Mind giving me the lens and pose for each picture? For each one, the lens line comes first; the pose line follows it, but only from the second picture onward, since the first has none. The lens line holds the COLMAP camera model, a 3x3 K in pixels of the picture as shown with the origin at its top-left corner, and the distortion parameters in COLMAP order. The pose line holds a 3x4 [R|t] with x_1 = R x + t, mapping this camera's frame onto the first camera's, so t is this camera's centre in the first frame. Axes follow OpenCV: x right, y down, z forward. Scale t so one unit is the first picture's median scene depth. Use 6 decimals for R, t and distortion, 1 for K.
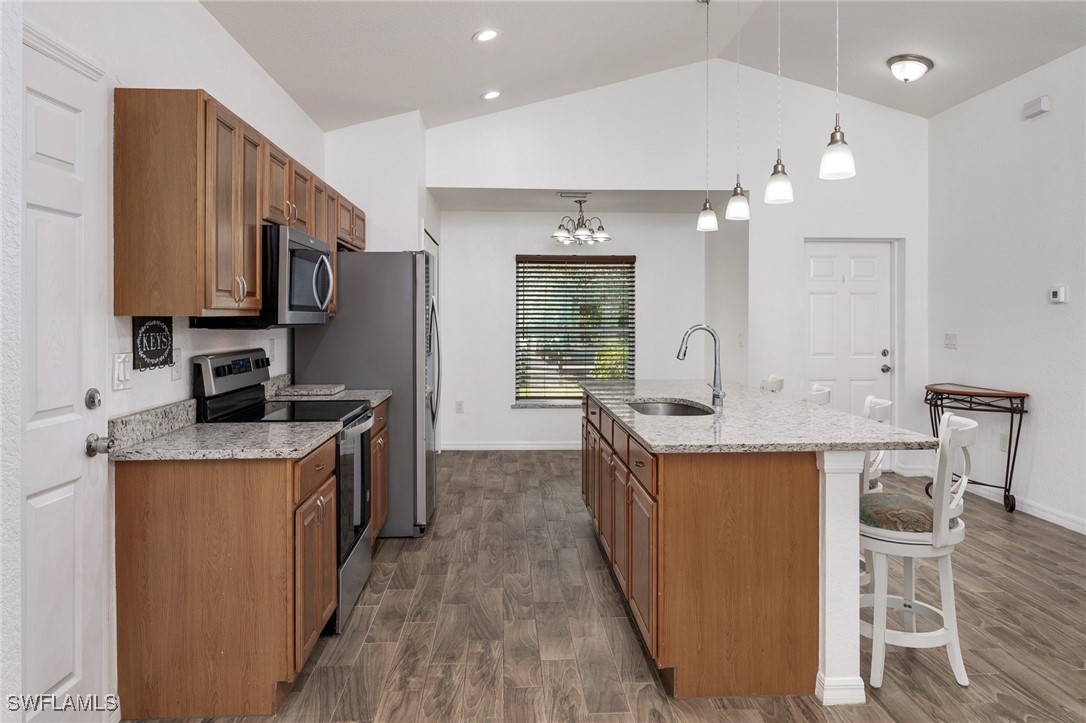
lens RADIAL K [[711.2, 0, 542.6], [0, 711.2, 317.5], [0, 0, 1]] dist [-0.002201, 0.001310]
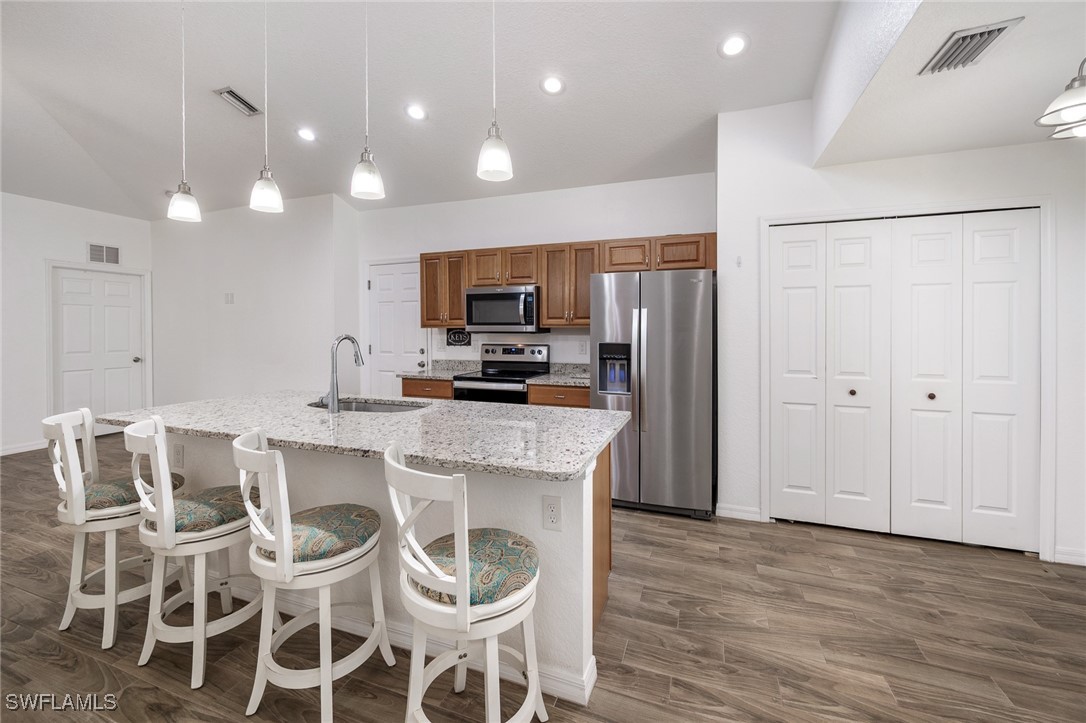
lens RADIAL K [[440.2, 0, 543.5], [0, 440.2, 332.3], [0, 0, 1]] dist [0.001052, 0.000357]
pose [[-0.402896, 0.009214, -0.915199, 0.894841], [0.000358, 0.999951, 0.009910, -0.001856], [0.915246, 0.003665, -0.402880, 1.935796]]
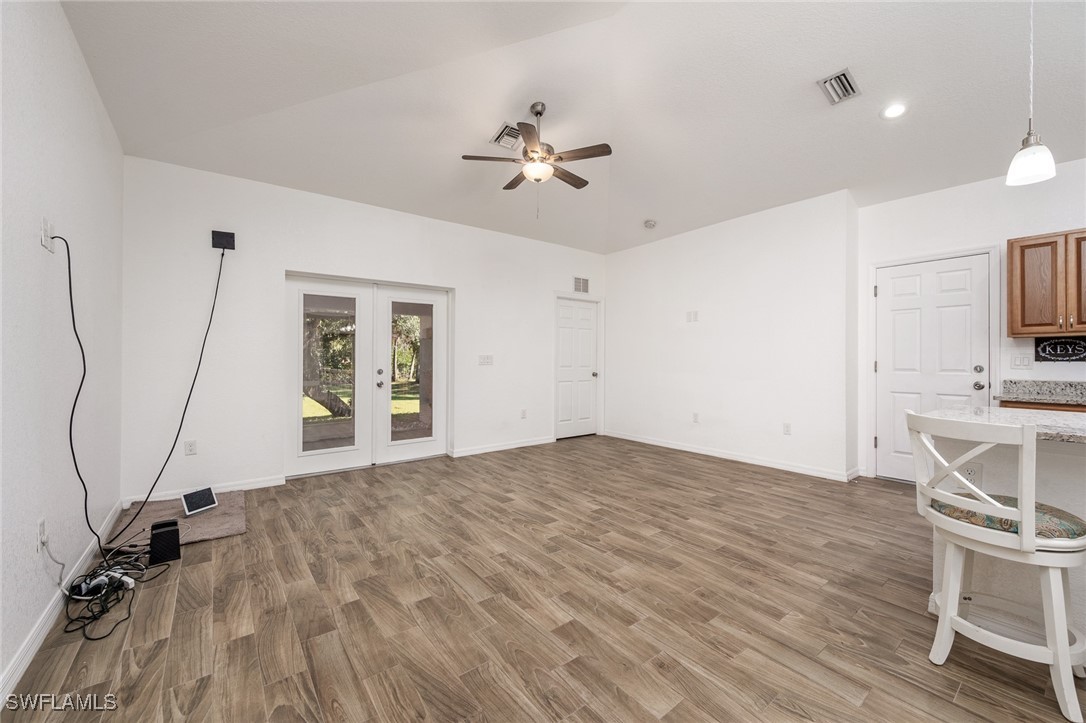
lens RADIAL K [[430.3, 0, 539.6], [0, 430.3, 358.8], [0, 0, 1]] dist [-0.000311, 0.000021]
pose [[-0.827449, -0.000472, -0.561540, 1.358256], [-0.002067, 0.999995, 0.002205, 0.059220], [0.561537, 0.002985, -0.827446, 1.127305]]
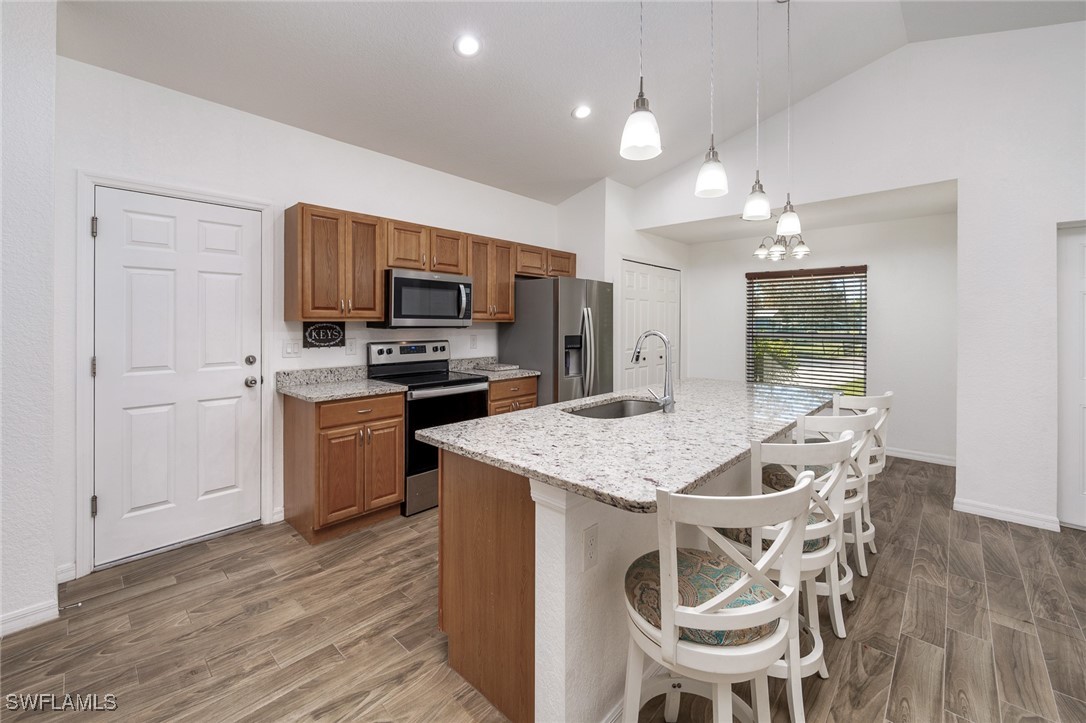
lens RADIAL K [[442.2, 0, 542.6], [0, 442.2, 322.6], [0, 0, 1]] dist [0.001127, -0.000020]
pose [[0.689602, 0.002201, -0.724185, 0.715347], [-0.004369, 0.999990, -0.001121, 0.000641], [0.724175, 0.003937, 0.689604, 0.567635]]
